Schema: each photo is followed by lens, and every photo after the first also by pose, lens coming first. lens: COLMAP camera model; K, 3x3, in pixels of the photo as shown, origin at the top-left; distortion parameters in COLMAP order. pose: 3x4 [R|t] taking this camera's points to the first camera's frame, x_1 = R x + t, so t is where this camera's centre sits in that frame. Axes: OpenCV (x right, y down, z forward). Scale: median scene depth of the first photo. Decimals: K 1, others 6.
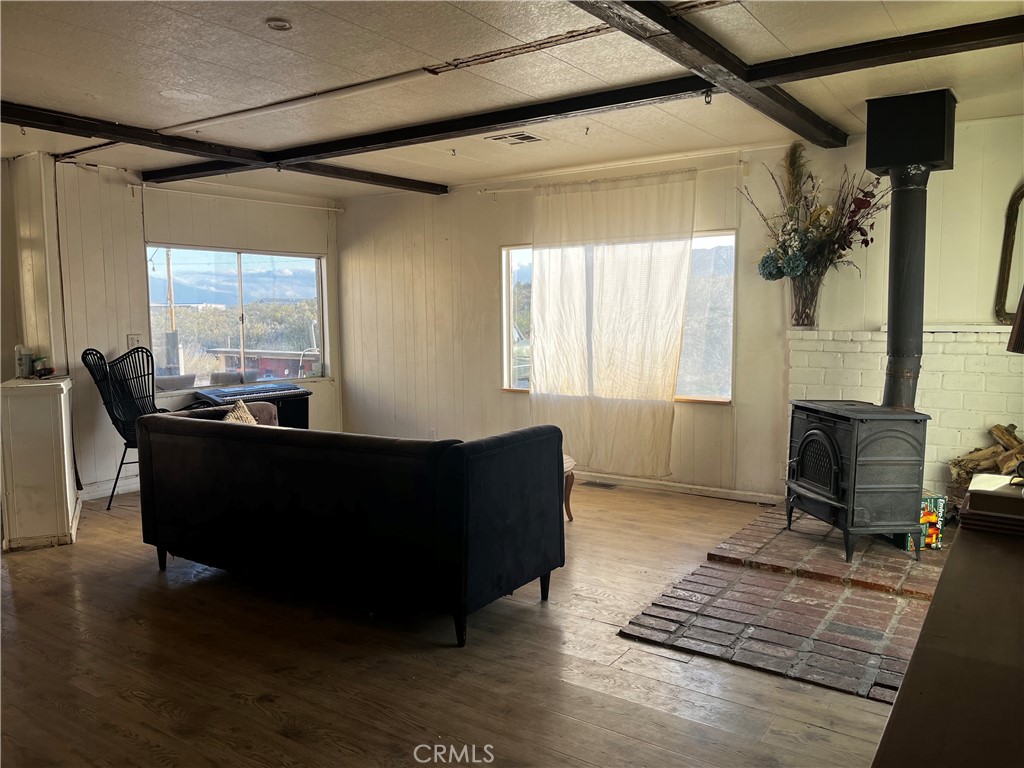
lens RADIAL K [[774.3, 0, 525.4], [0, 774.3, 393.1], [0, 0, 1]] dist [0.065503, -0.095814]
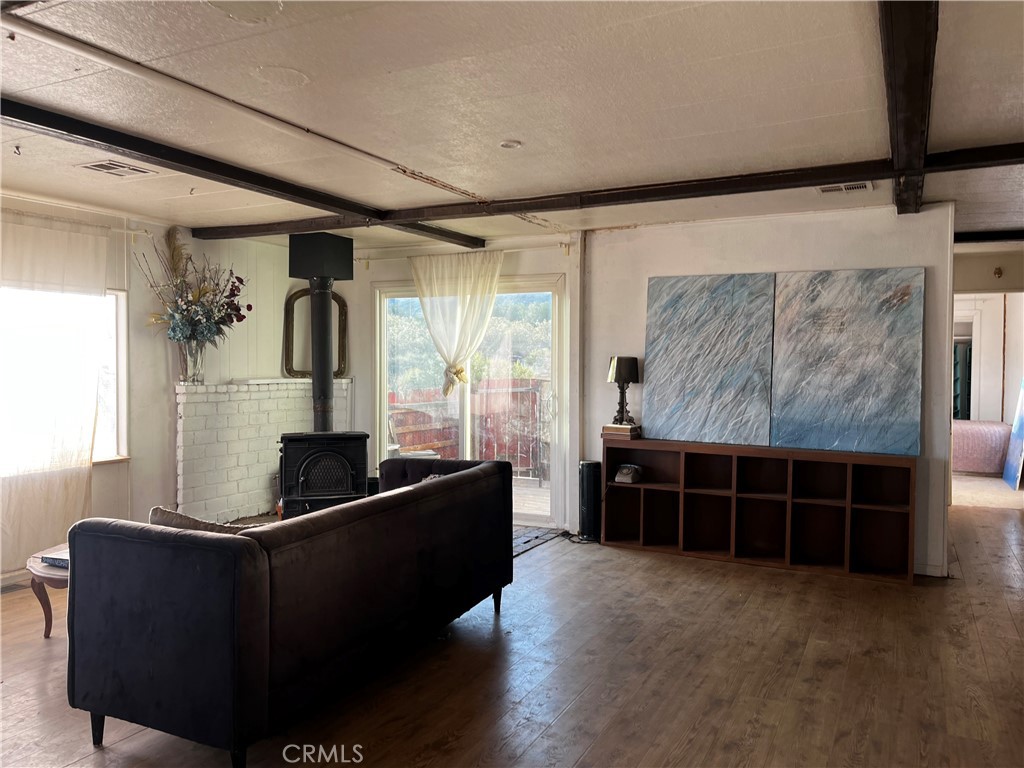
lens RADIAL K [[774.3, 0, 520.0], [0, 774.3, 387.7], [0, 0, 1]] dist [0.065503, -0.095814]
pose [[-0.116986, -0.025318, 0.992811, -0.930885], [0.107794, 0.993445, 0.038035, -0.073424], [-0.987266, 0.111469, -0.113490, 0.692064]]
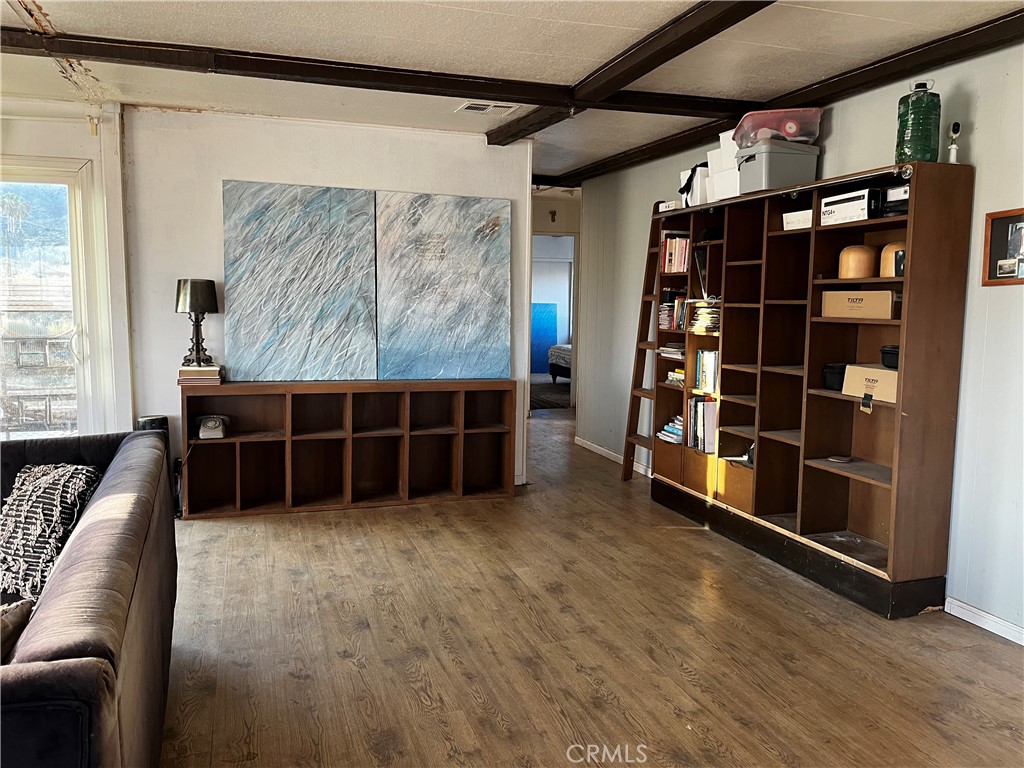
lens RADIAL K [[774.3, 0, 519.9], [0, 774.3, 390.7], [0, 0, 1]] dist [0.065503, -0.095814]
pose [[-0.792207, -0.078989, 0.605118, -0.648004], [0.061065, 0.976350, 0.207393, -0.099167], [-0.607189, 0.201249, -0.768648, 0.910223]]
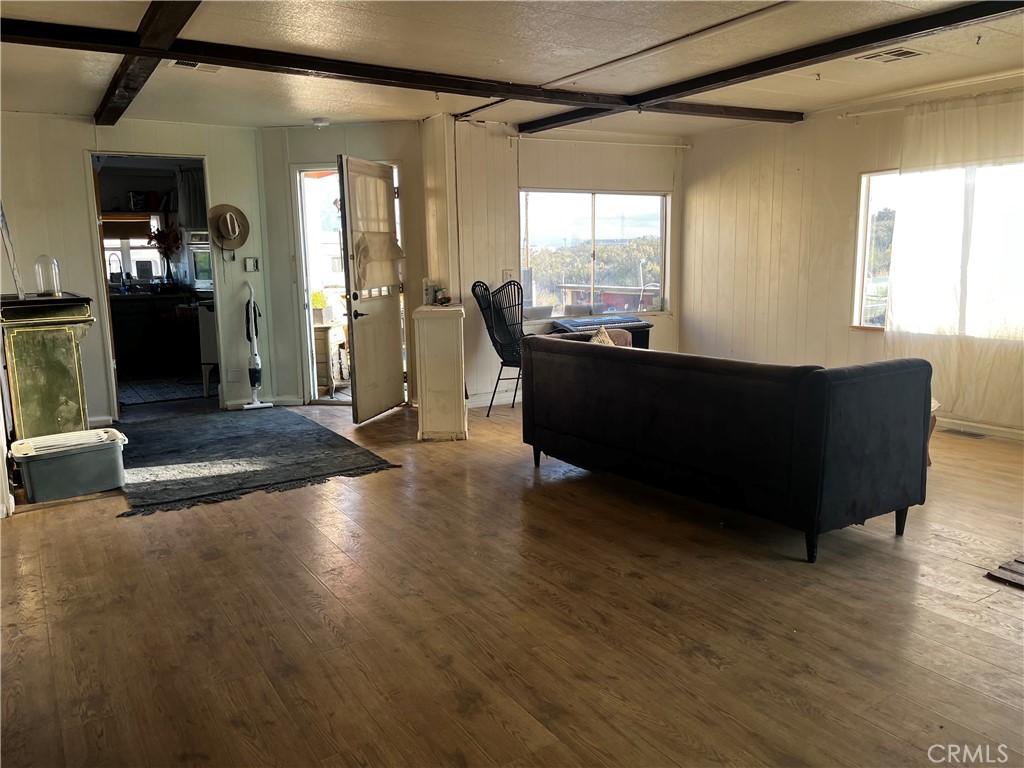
lens RADIAL K [[774.3, 0, 512.5], [0, 774.3, 389.3], [0, 0, 1]] dist [0.065503, -0.095814]
pose [[0.912354, 0.061775, -0.404716, -0.024924], [-0.032631, 0.996378, 0.078527, 0.014802], [0.408101, -0.058438, 0.911065, -0.070877]]
